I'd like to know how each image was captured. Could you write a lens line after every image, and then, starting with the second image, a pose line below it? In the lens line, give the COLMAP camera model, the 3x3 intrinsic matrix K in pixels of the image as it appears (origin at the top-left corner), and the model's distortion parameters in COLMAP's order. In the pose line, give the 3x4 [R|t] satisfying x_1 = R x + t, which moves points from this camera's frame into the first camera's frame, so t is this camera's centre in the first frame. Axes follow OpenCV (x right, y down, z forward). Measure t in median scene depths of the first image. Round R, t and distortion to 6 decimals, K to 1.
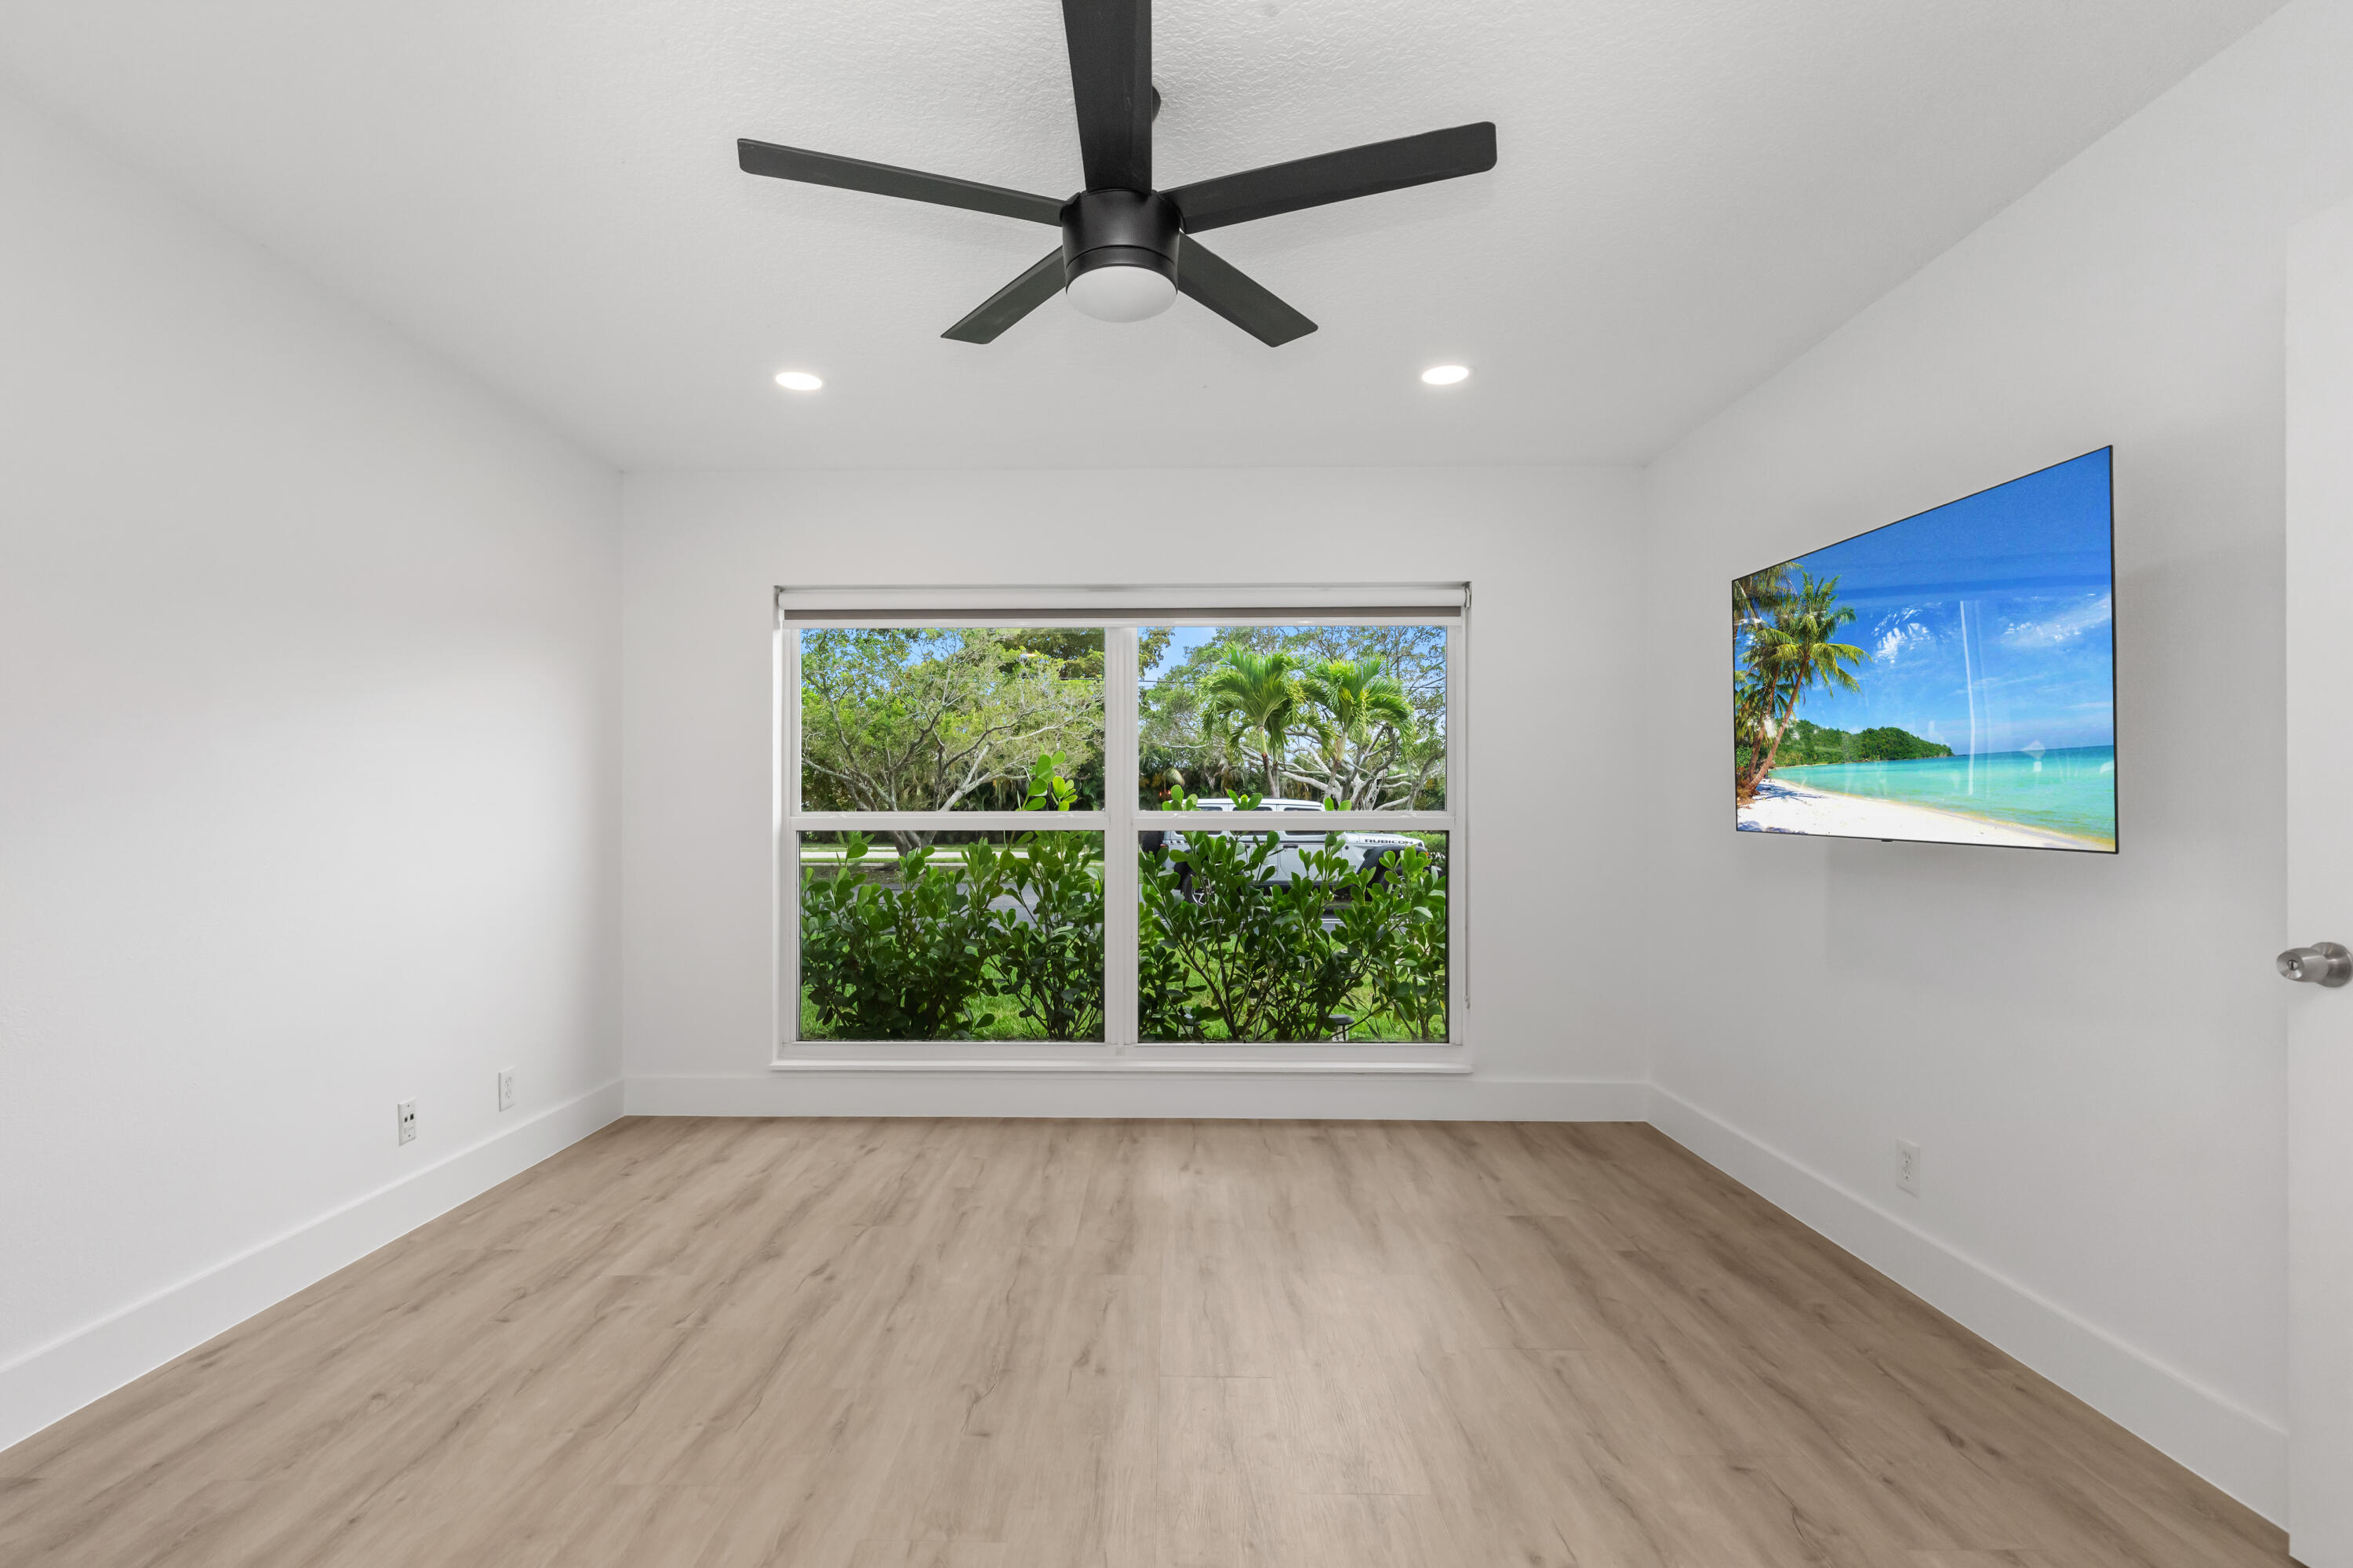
lens RADIAL K [[1097.7, 0, 1156.8], [0, 1097.7, 797.1], [0, 0, 1]] dist [-0.002755, -0.000864]
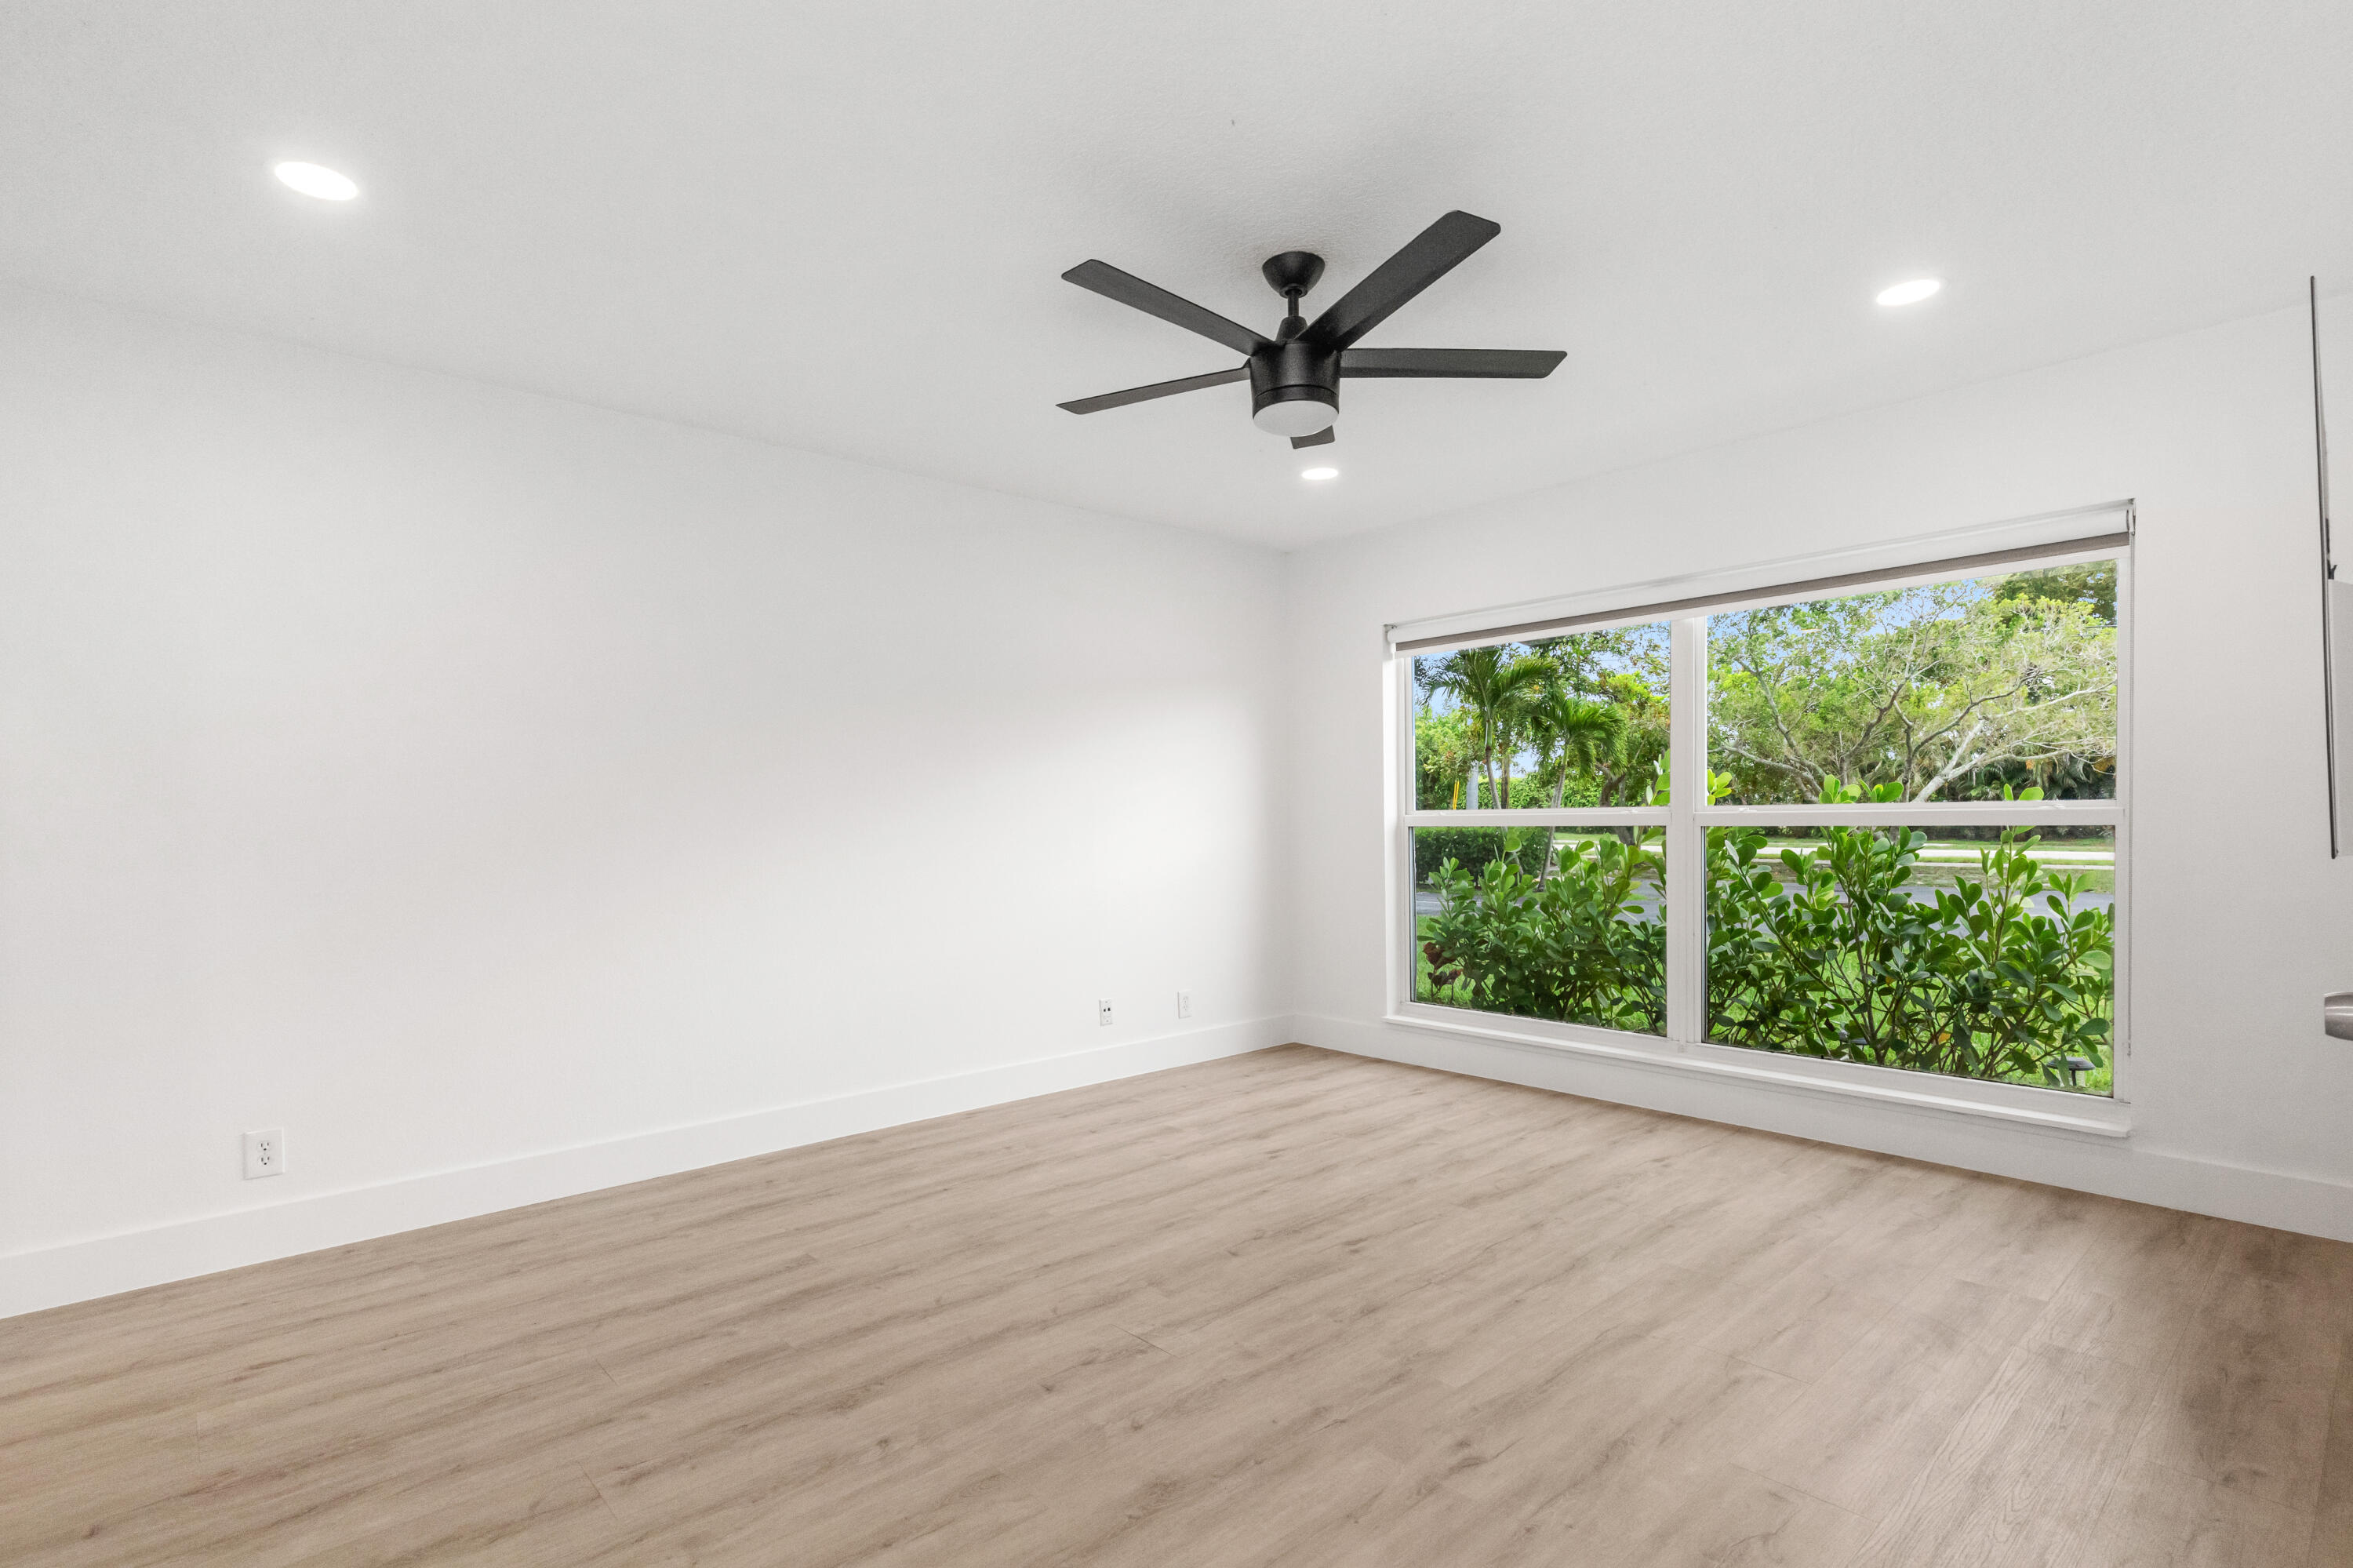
lens RADIAL K [[1083.4, 0, 1177.2], [0, 1083.4, 817.7], [0, 0, 1]] dist [0.016626, -0.000271]
pose [[0.702854, -0.007611, -0.711293, 0.413897], [0.024395, 0.999612, 0.013410, -0.001443], [0.710916, -0.026777, 0.702767, -0.013016]]
